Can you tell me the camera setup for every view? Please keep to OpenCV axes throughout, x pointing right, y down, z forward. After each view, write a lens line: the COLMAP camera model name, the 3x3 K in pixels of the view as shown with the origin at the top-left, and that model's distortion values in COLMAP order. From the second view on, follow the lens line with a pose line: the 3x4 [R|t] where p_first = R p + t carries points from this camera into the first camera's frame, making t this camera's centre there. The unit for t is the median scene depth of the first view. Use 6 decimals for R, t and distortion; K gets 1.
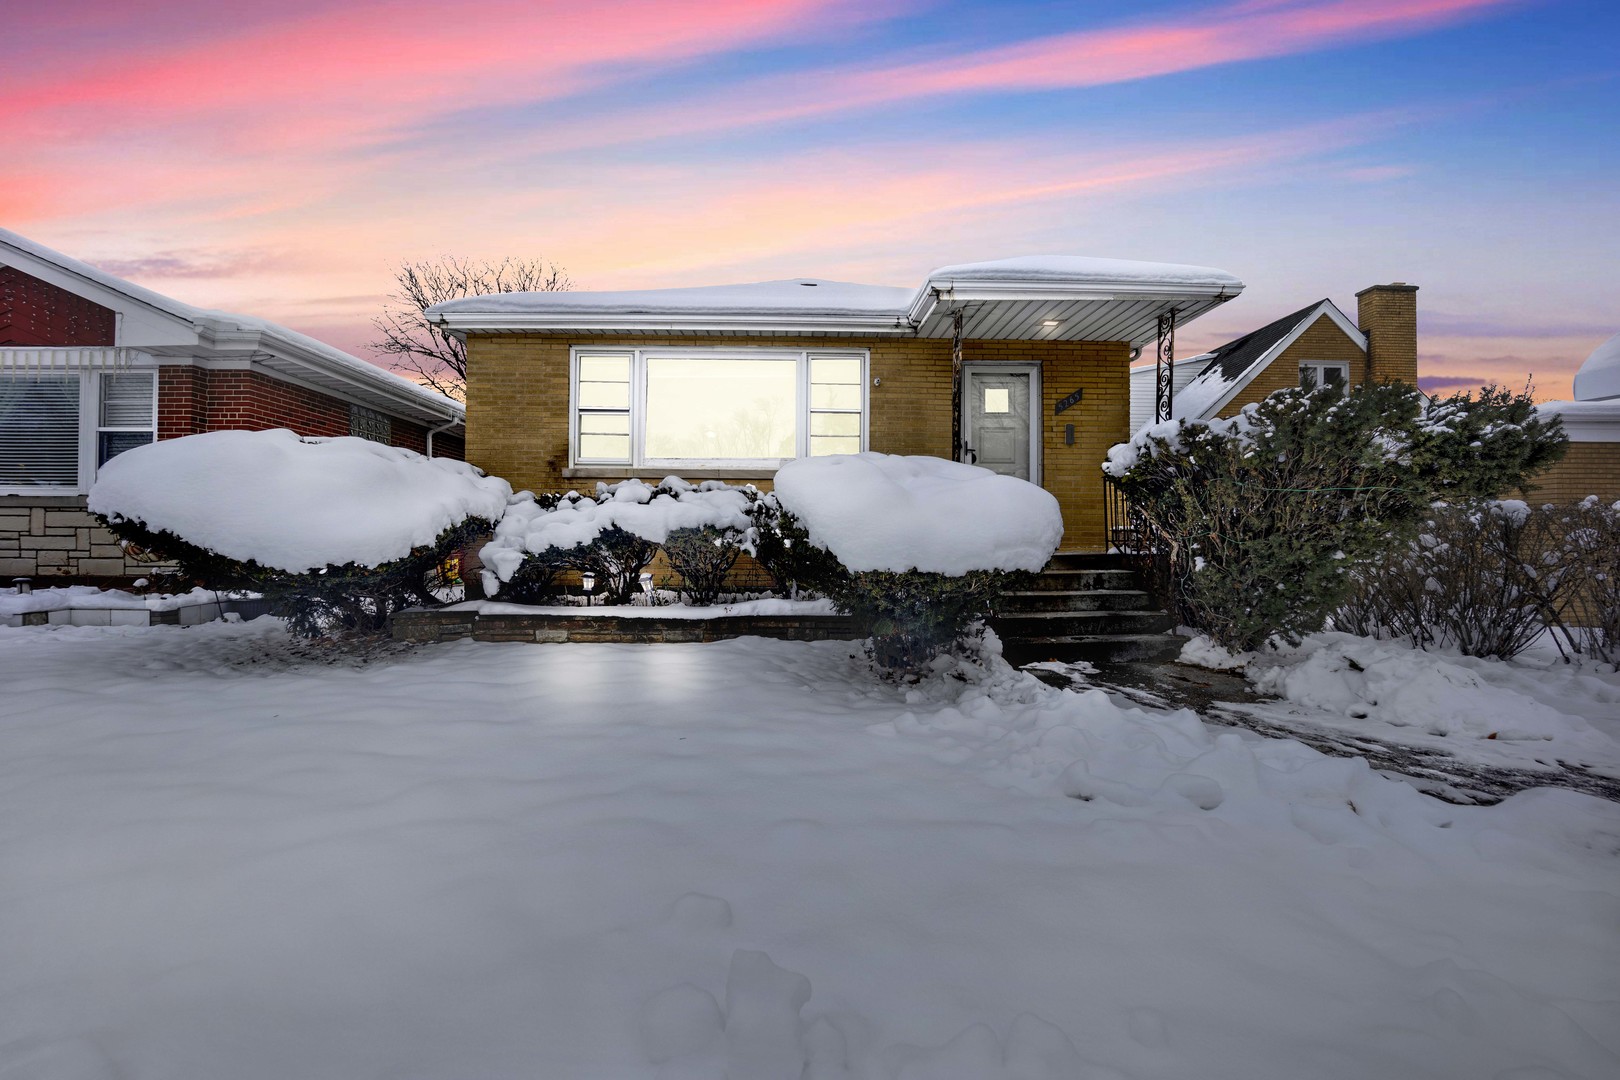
lens RADIAL K [[645.2, 0, 810.0], [0, 645.2, 540.0], [0, 0, 1]] dist [-0.024486, -0.000273]
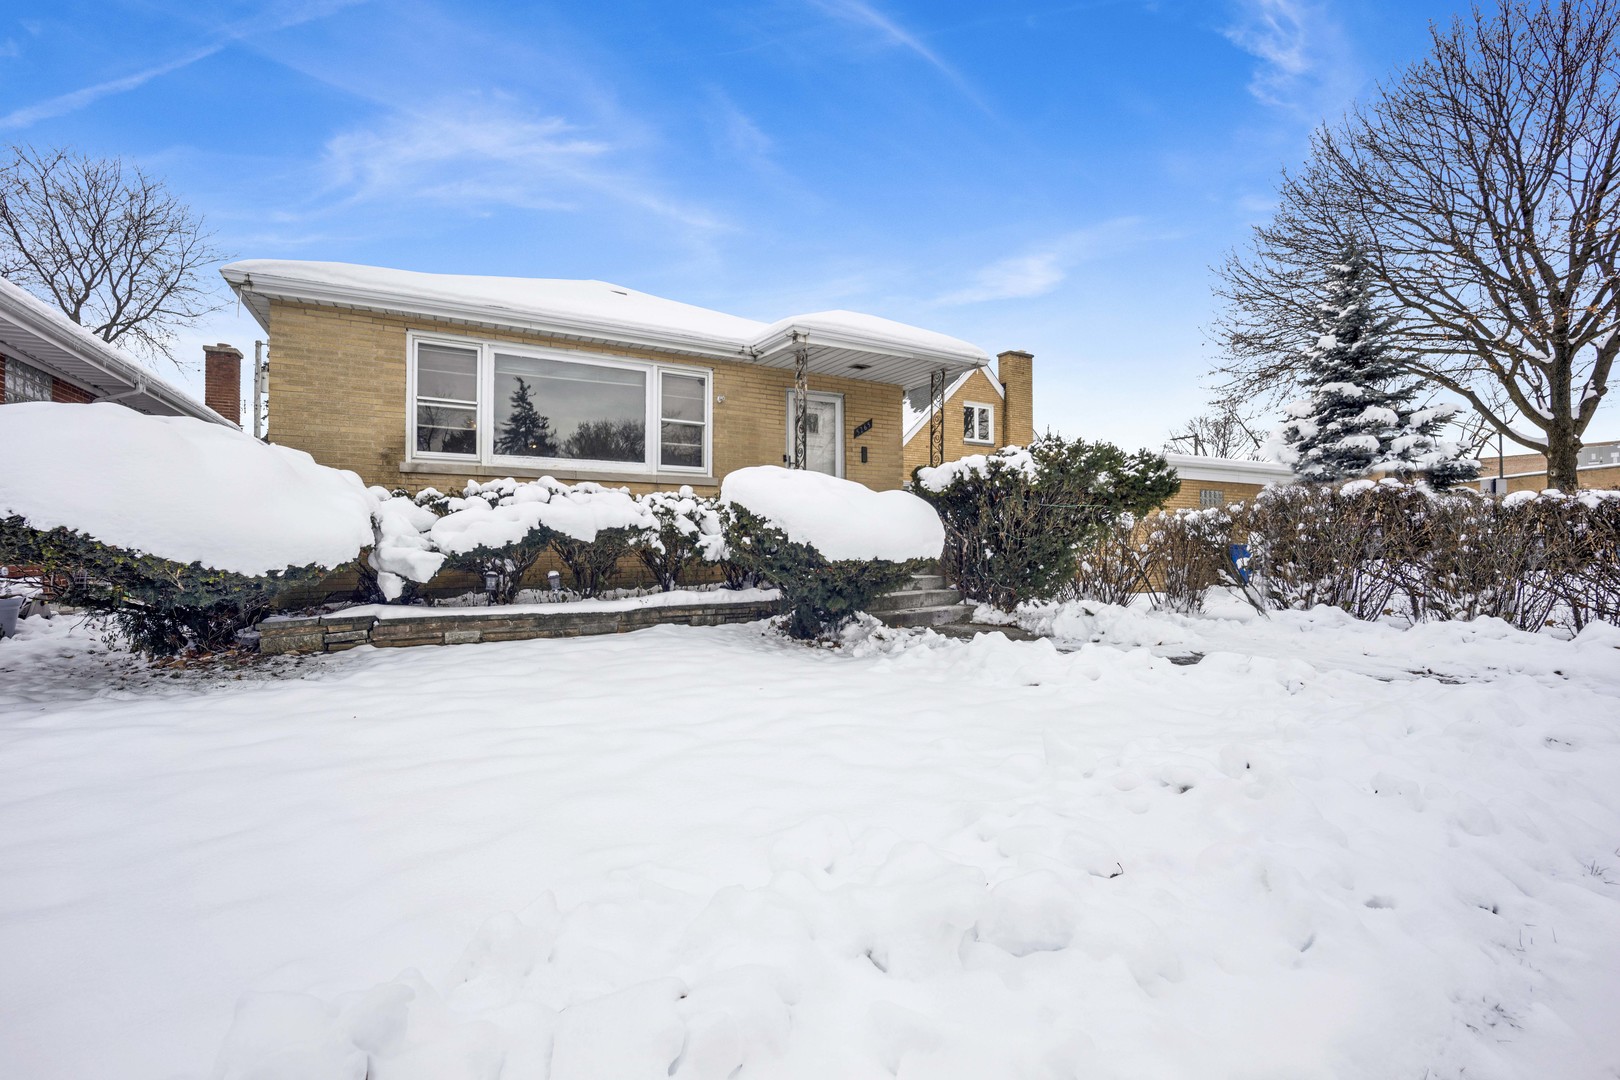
lens RADIAL K [[645.2, 0, 810.0], [0, 645.2, 540.0], [0, 0, 1]] dist [-0.024486, -0.000273]
pose [[0.889561, -0.004213, 0.456797, -0.377144], [0.004190, 0.999991, 0.001062, 0.002389], [-0.456797, 0.000970, 0.889571, -0.110695]]
